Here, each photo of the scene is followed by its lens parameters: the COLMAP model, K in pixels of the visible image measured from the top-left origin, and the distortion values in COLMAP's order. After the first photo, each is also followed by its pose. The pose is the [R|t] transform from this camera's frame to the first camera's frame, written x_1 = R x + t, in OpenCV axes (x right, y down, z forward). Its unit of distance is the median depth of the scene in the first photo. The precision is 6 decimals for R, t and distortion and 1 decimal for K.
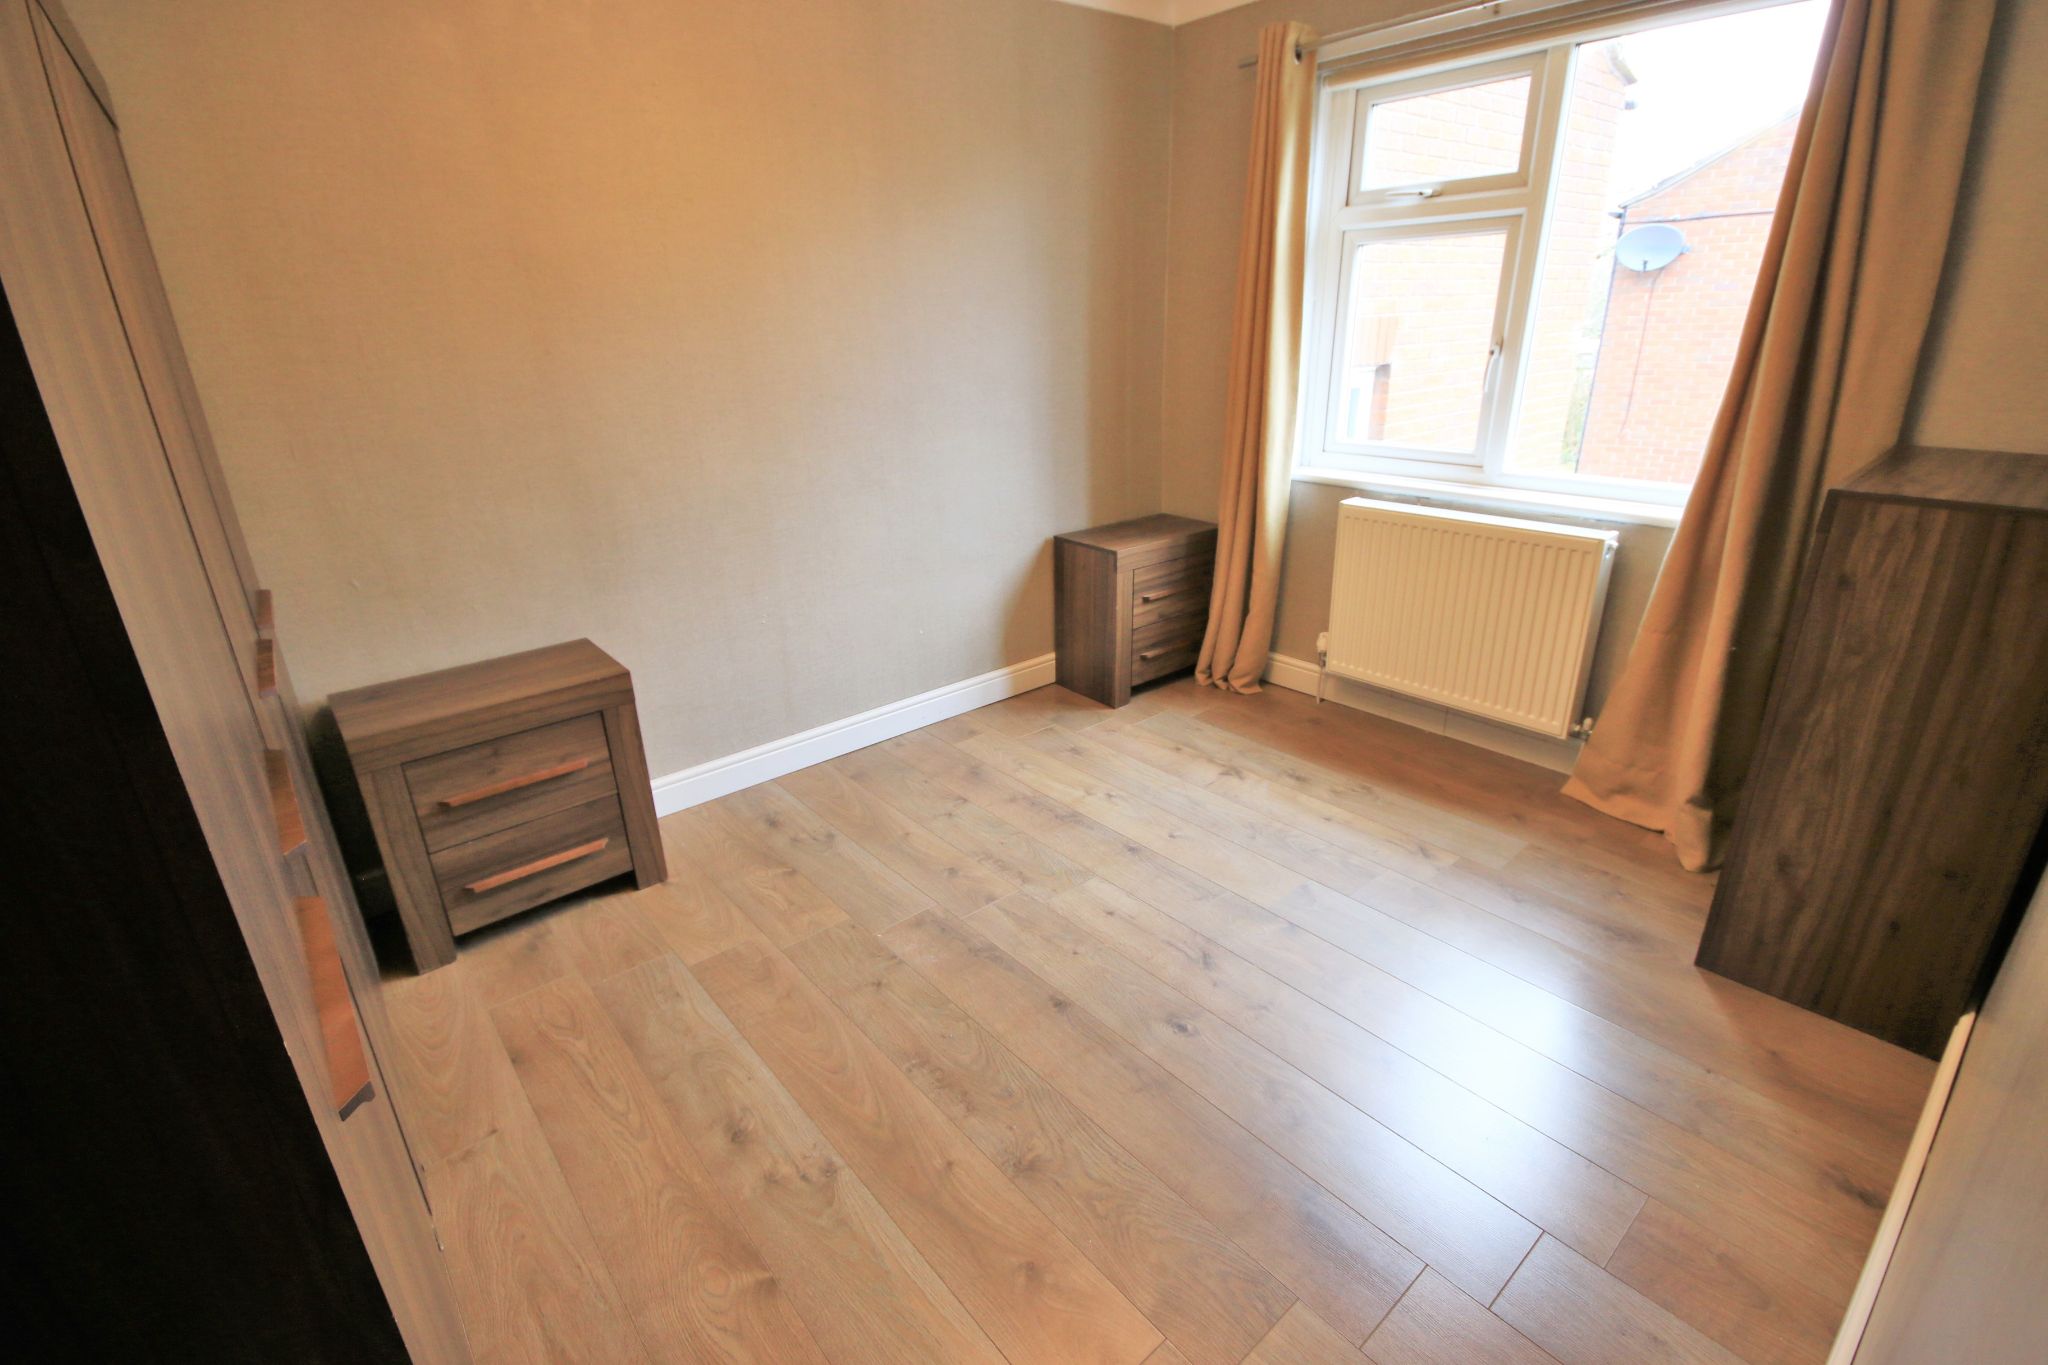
lens RADIAL K [[938.8, 0, 1017.7], [0, 938.8, 685.0], [0, 0, 1]] dist [0.016287, -0.016853]
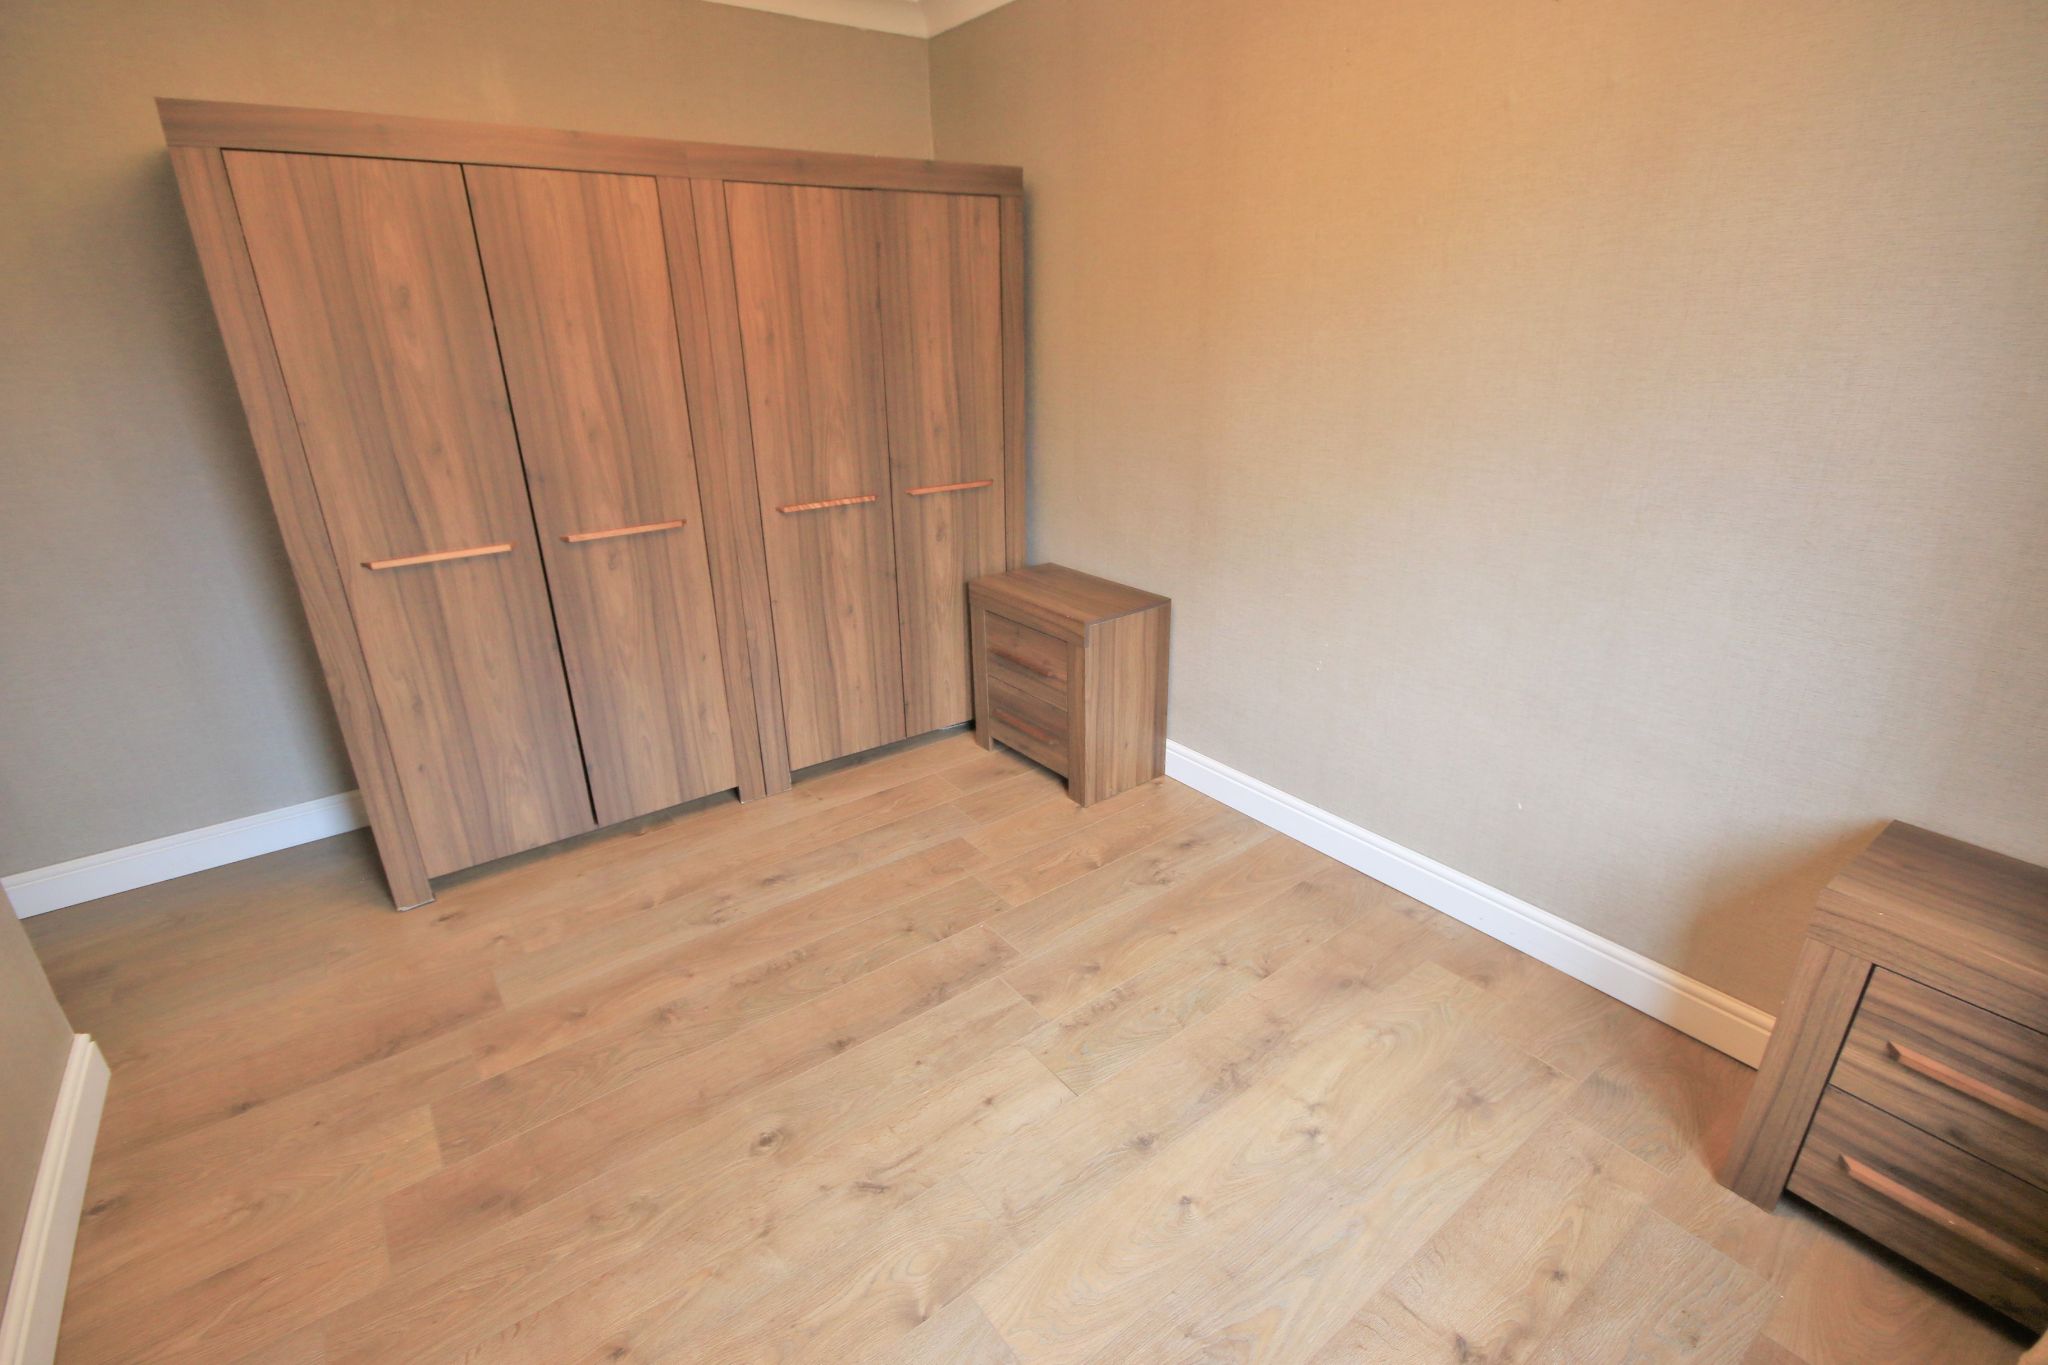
lens RADIAL K [[960.1, 0, 1024.0], [0, 960.1, 682.5], [0, 0, 1]] dist [-0.000530, 0.000092]
pose [[-0.057230, 0.391019, -0.918601, 0.641059], [-0.348346, 0.854463, 0.385420, -0.344951], [0.935617, 0.342049, 0.087309, 0.771619]]
